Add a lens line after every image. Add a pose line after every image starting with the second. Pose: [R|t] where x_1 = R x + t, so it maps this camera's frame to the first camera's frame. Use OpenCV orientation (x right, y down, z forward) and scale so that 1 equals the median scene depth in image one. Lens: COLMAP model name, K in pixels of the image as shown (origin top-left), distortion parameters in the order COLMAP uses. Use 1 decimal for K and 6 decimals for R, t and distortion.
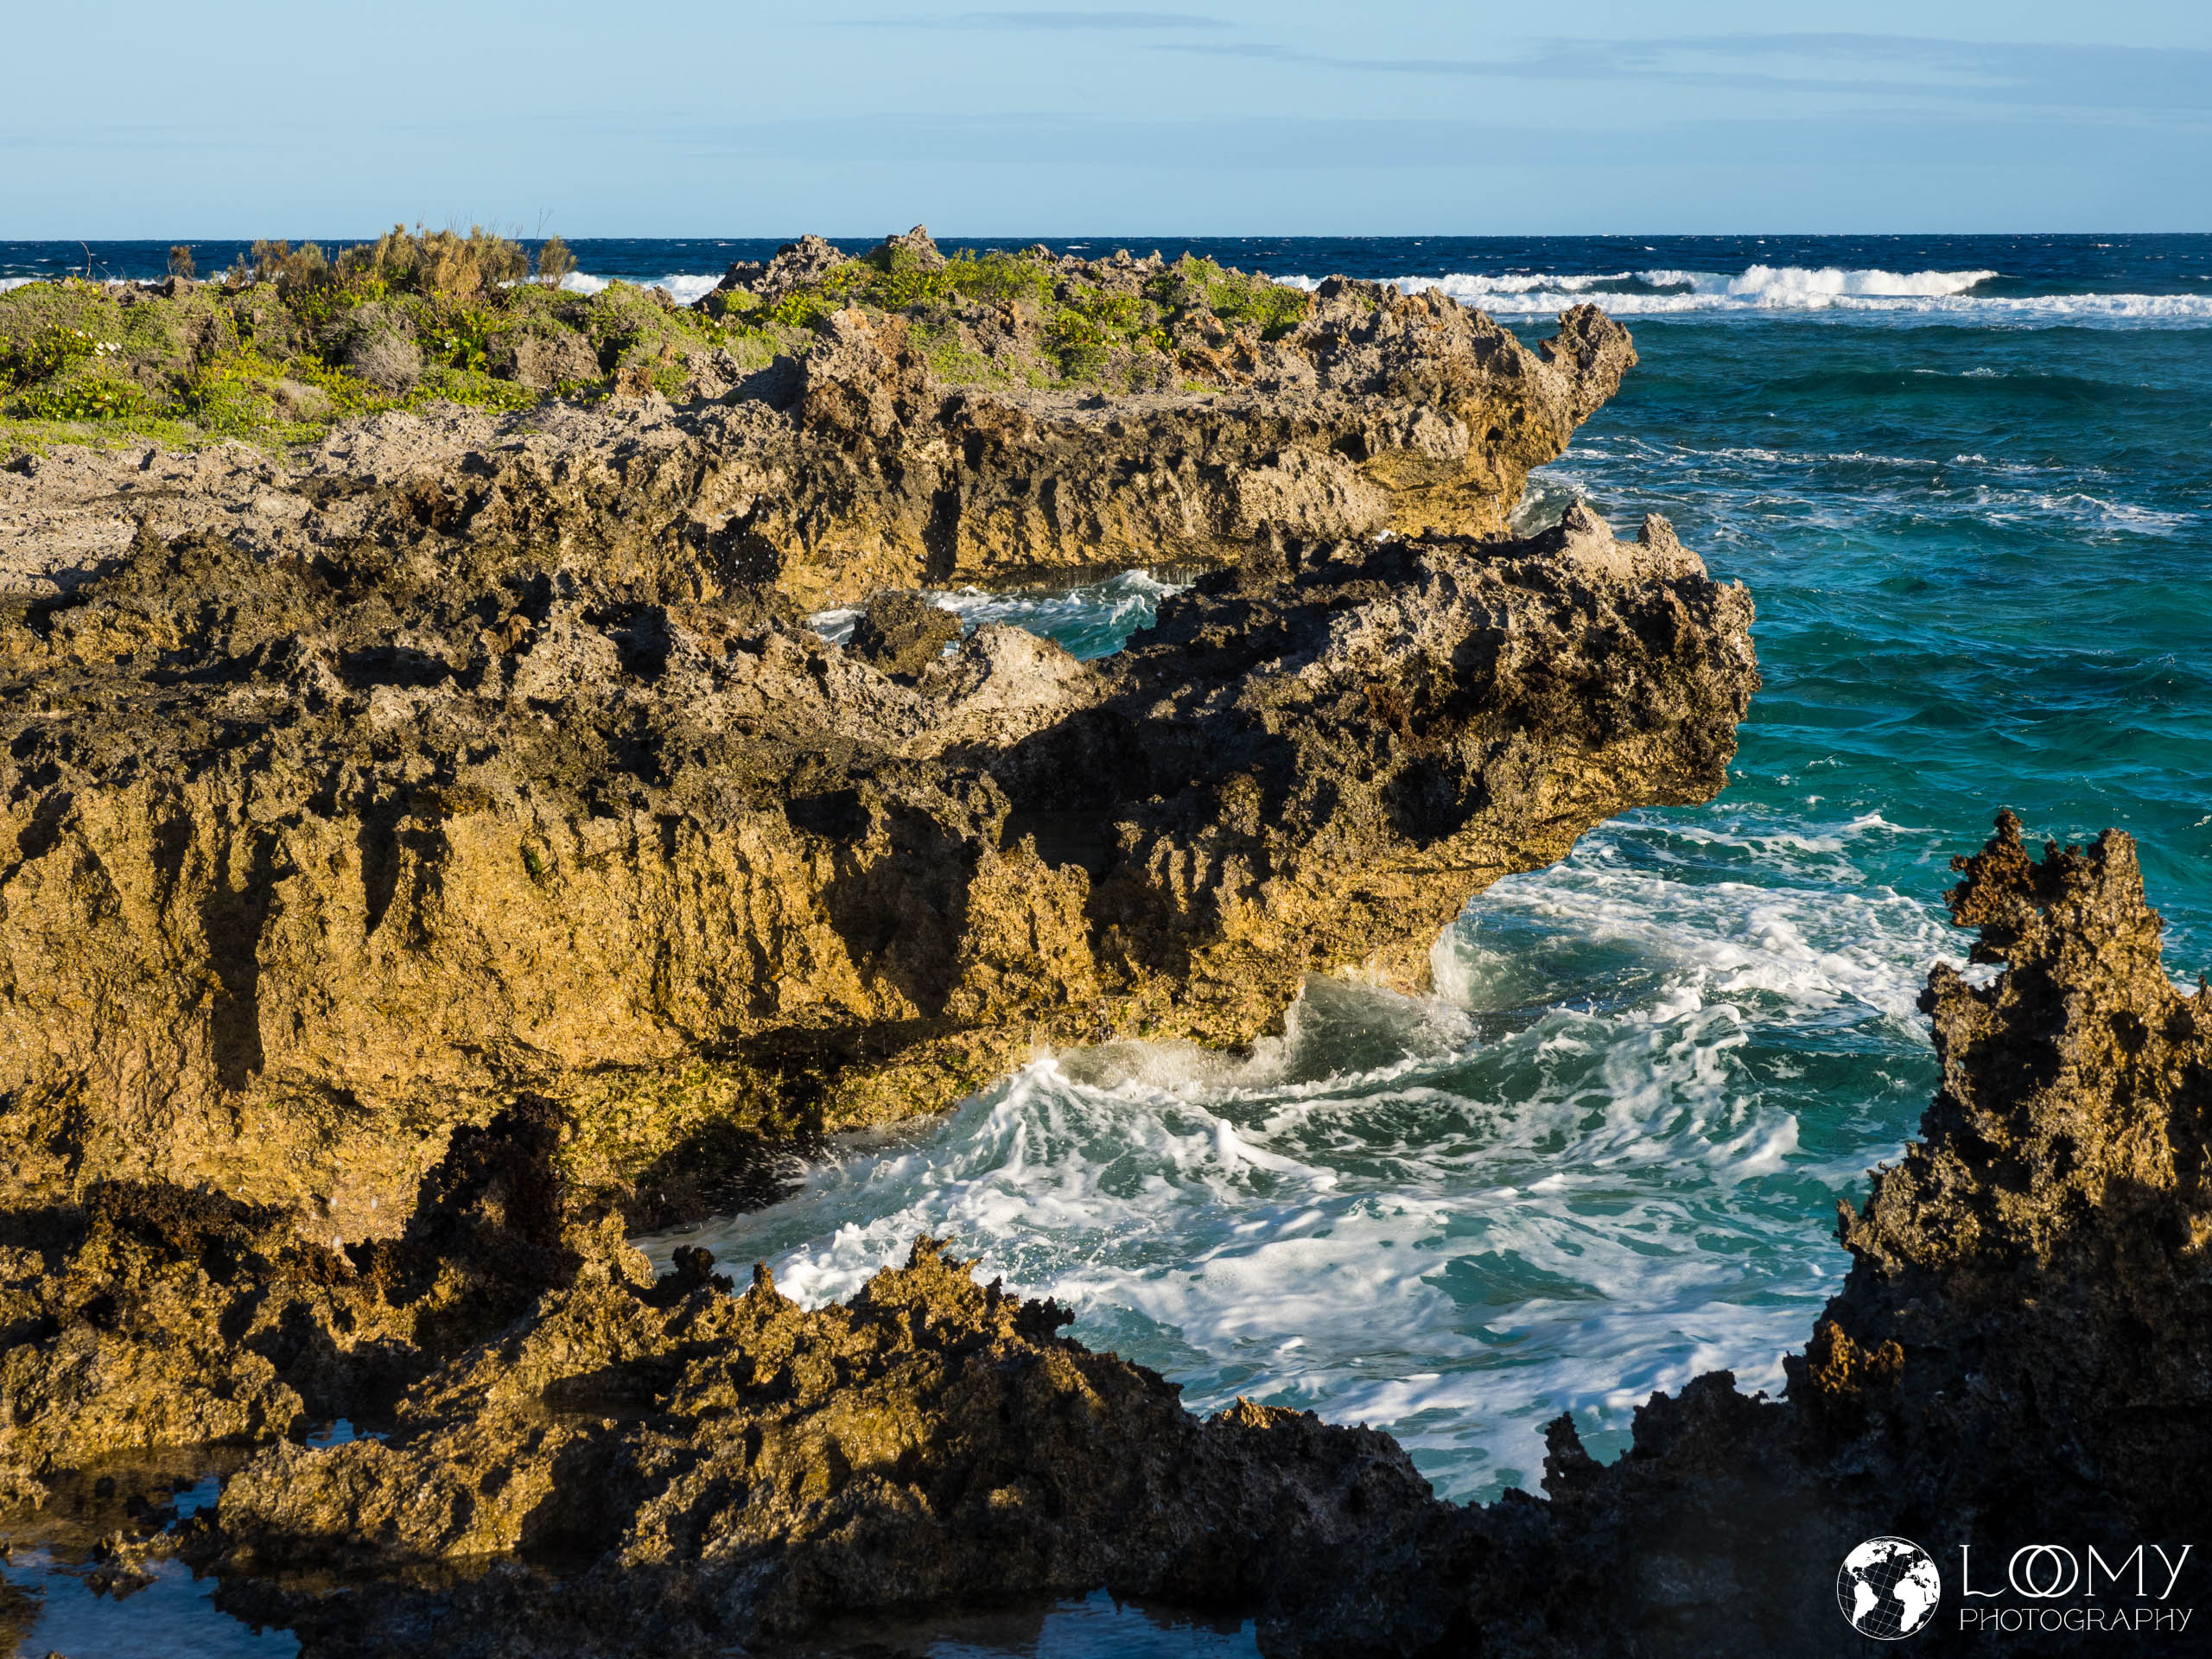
lens RADIAL K [[4672.7, 0, 1110.4], [0, 4672.7, 829.7], [0, 0, 1]] dist [0.027572, 0.000000]
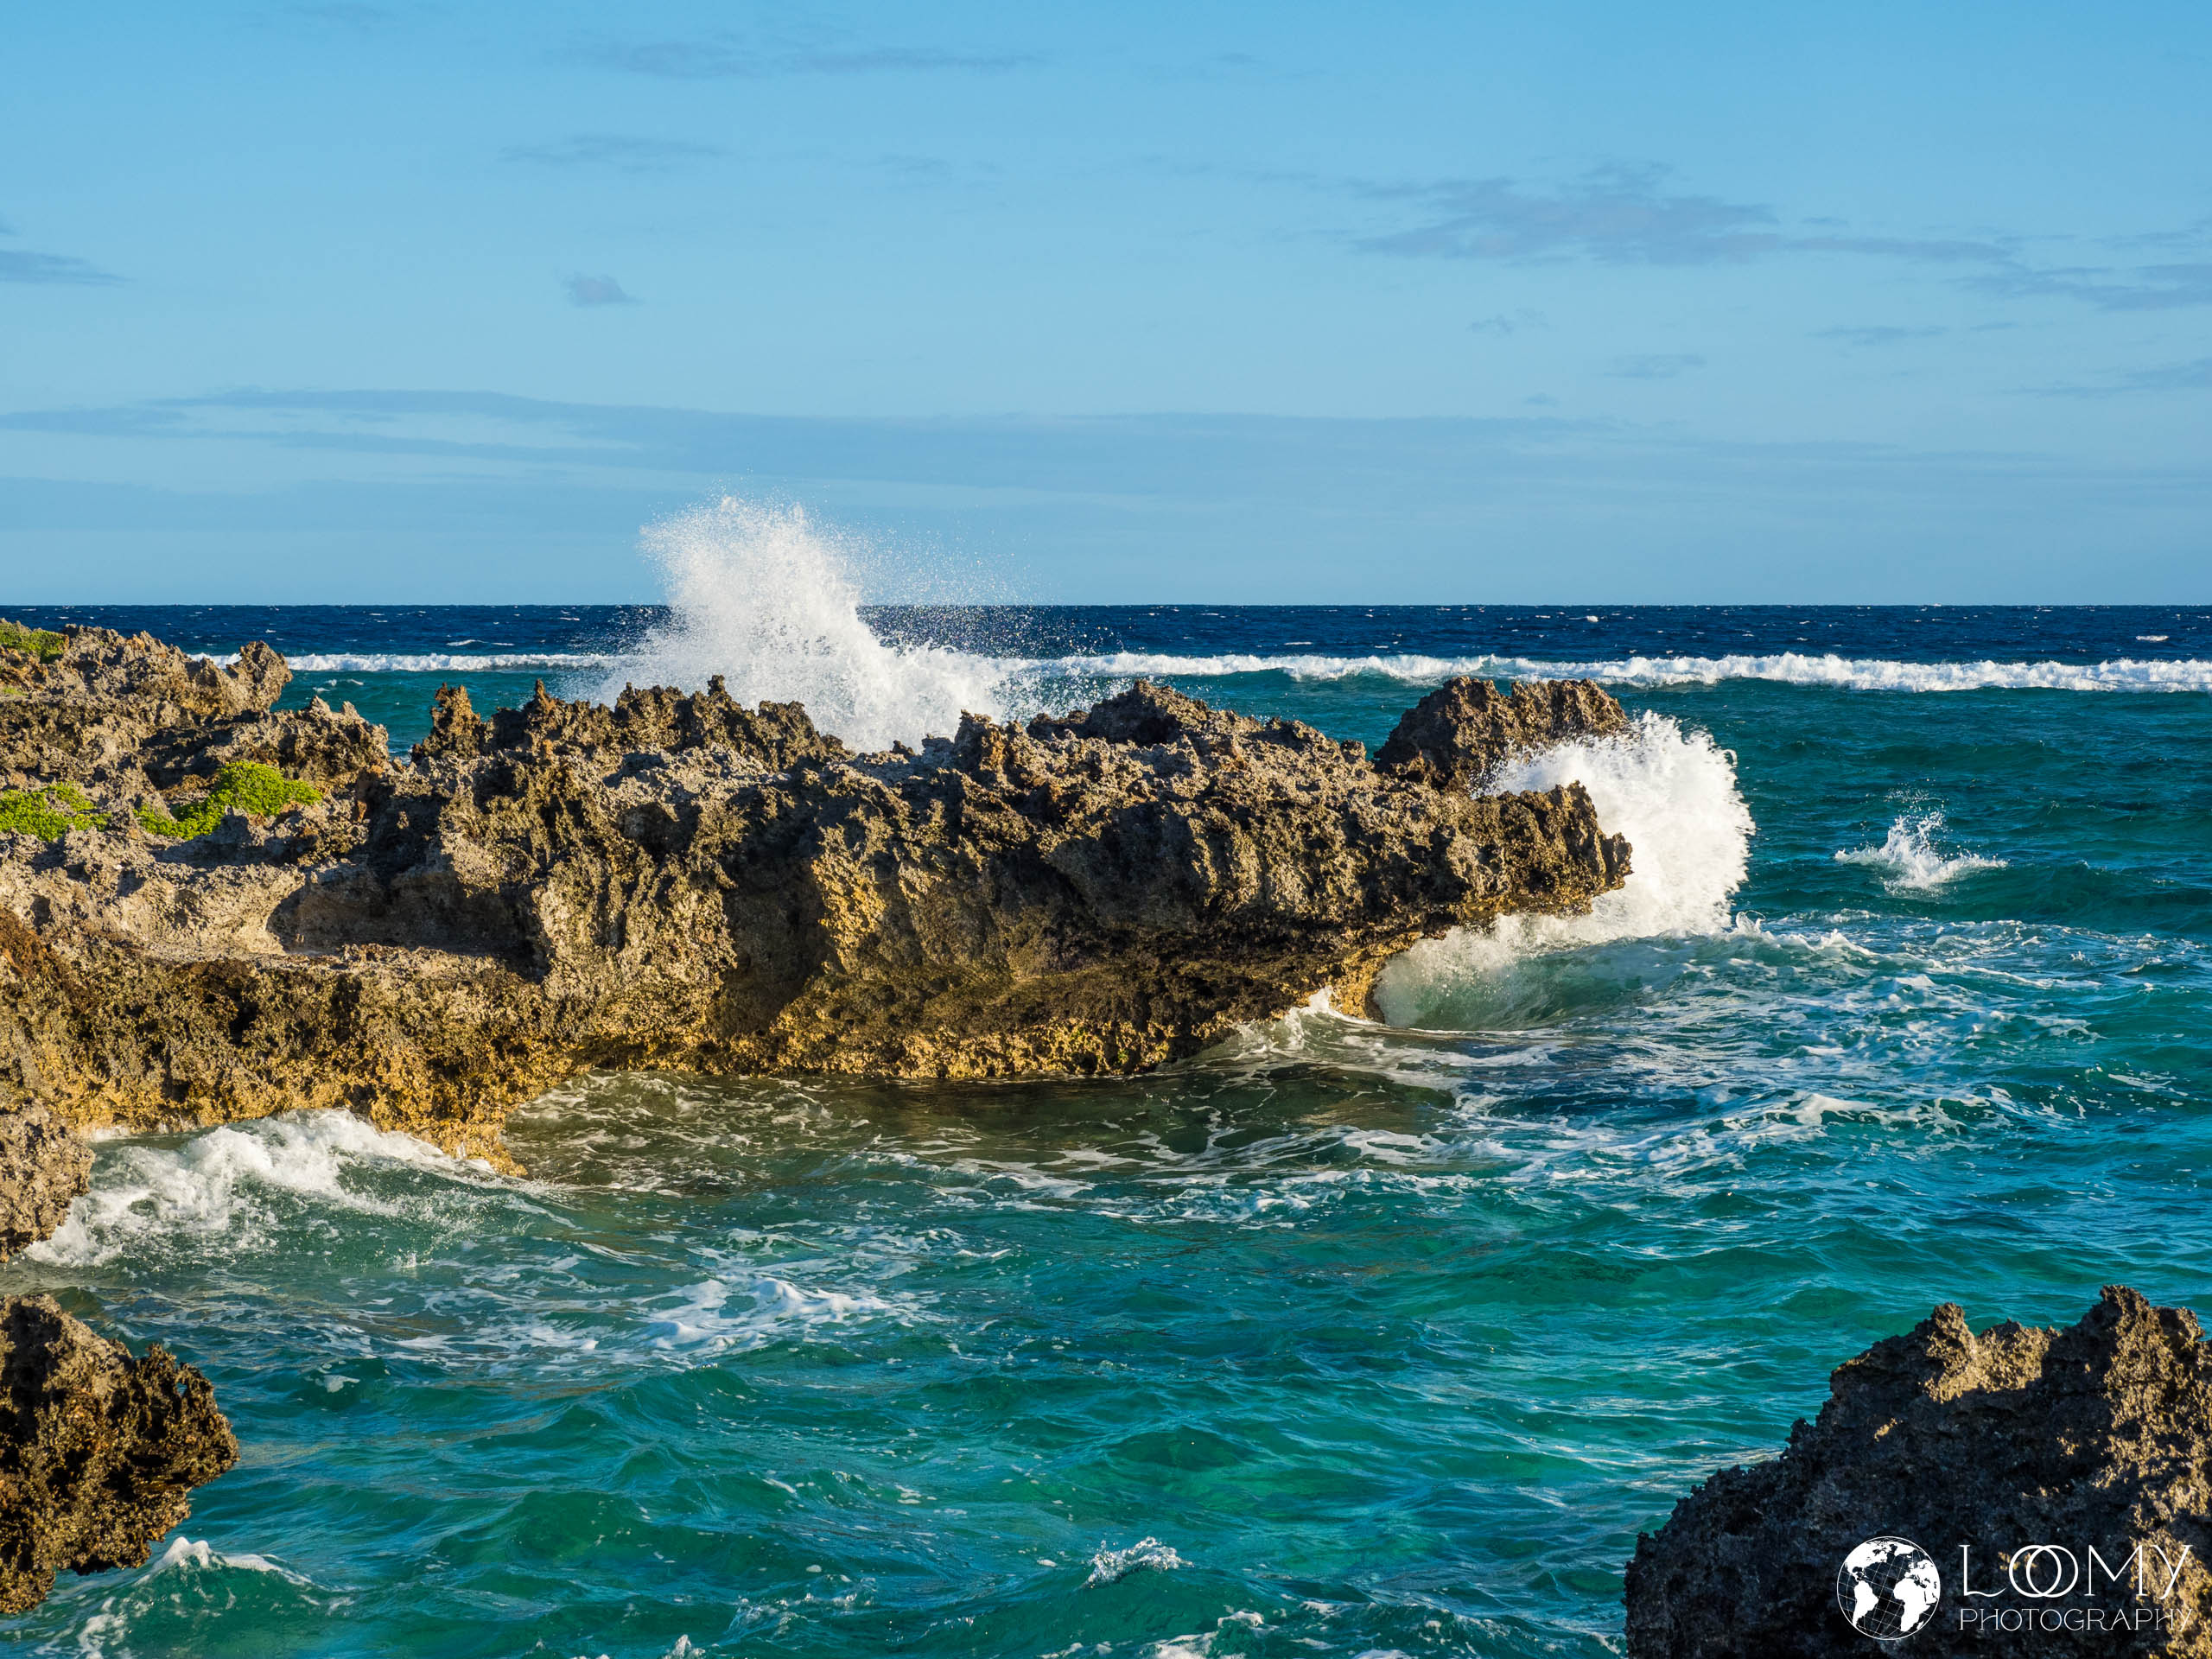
lens RADIAL K [[4526.8, 0, 1106.6], [0, 4526.8, 827.6], [0, 0, 1]] dist [0.060693, 0.000000]
pose [[0.954659, -0.010582, 0.297513, -0.113312], [0.033564, 0.996822, -0.072245, 0.097926], [-0.295803, 0.078955, 0.951980, -0.741960]]
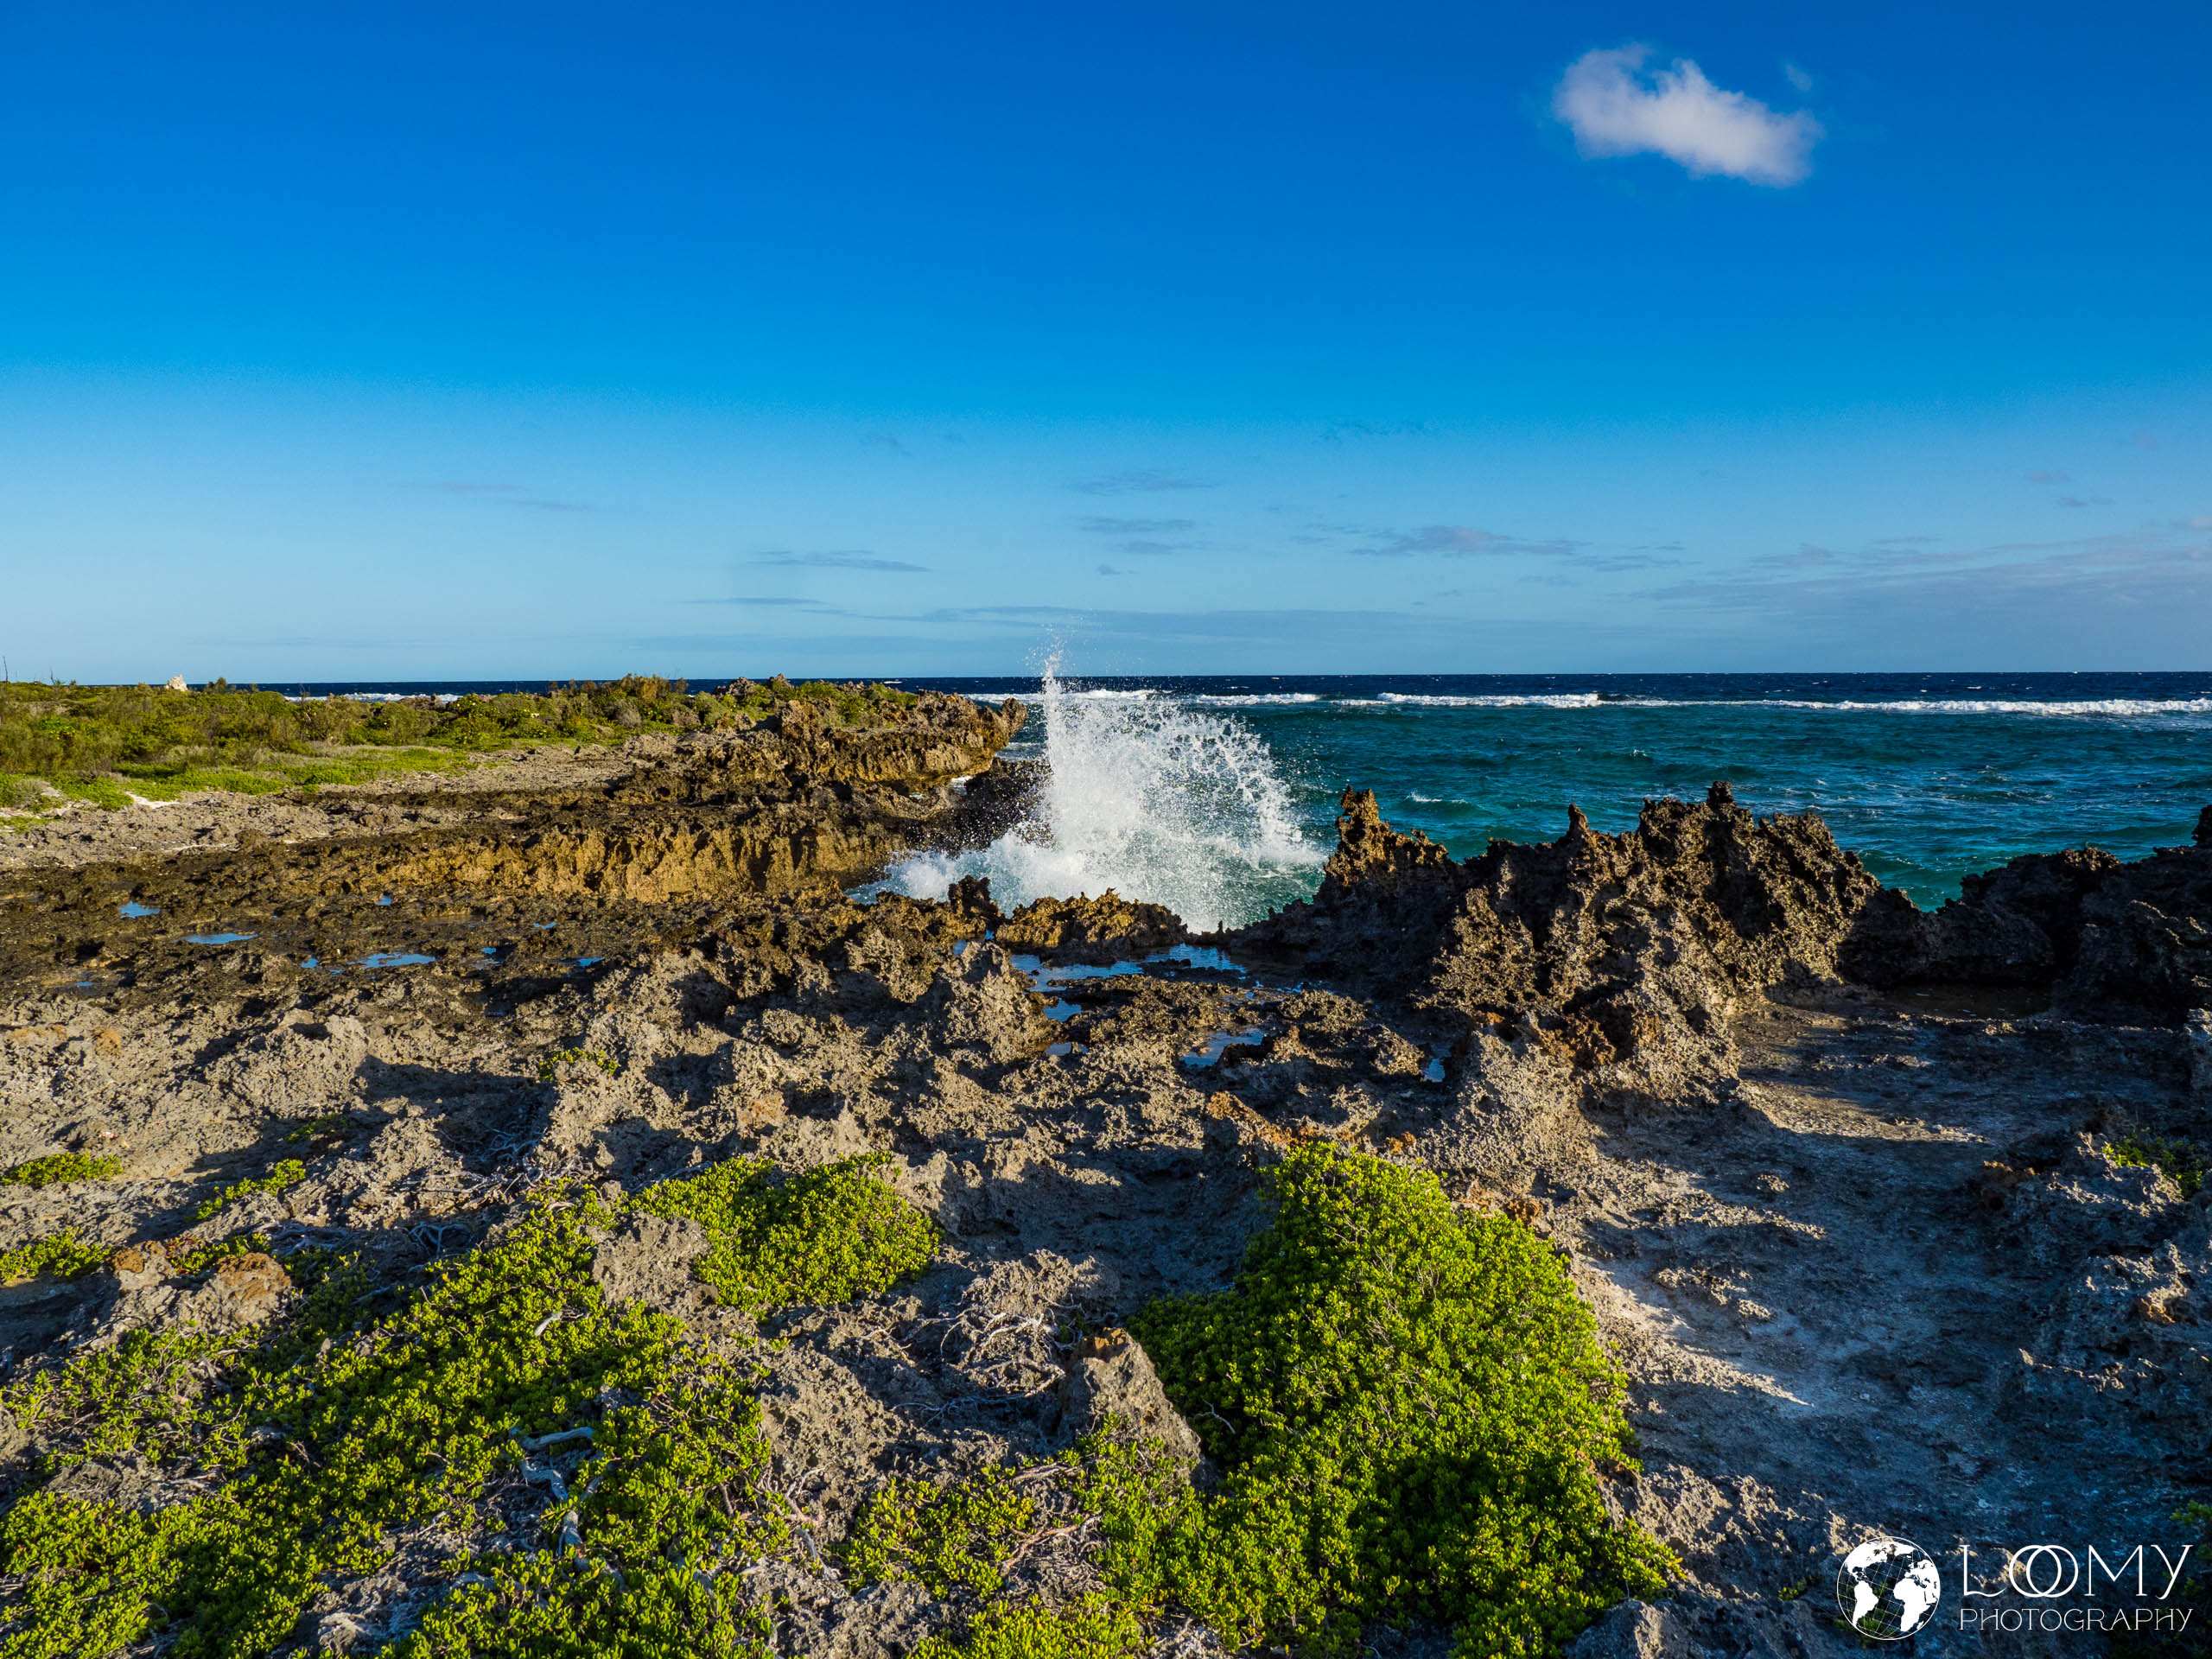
lens RADIAL K [[1649.0, 0, 1101.8], [0, 1649.0, 824.4], [0, 0, 1]] dist [-0.054660, -0.001432]
pose [[0.982829, -0.018812, 0.183555, -0.059518], [0.025652, 0.999060, -0.034958, 0.014128], [-0.182724, 0.039066, 0.982388, -0.101735]]
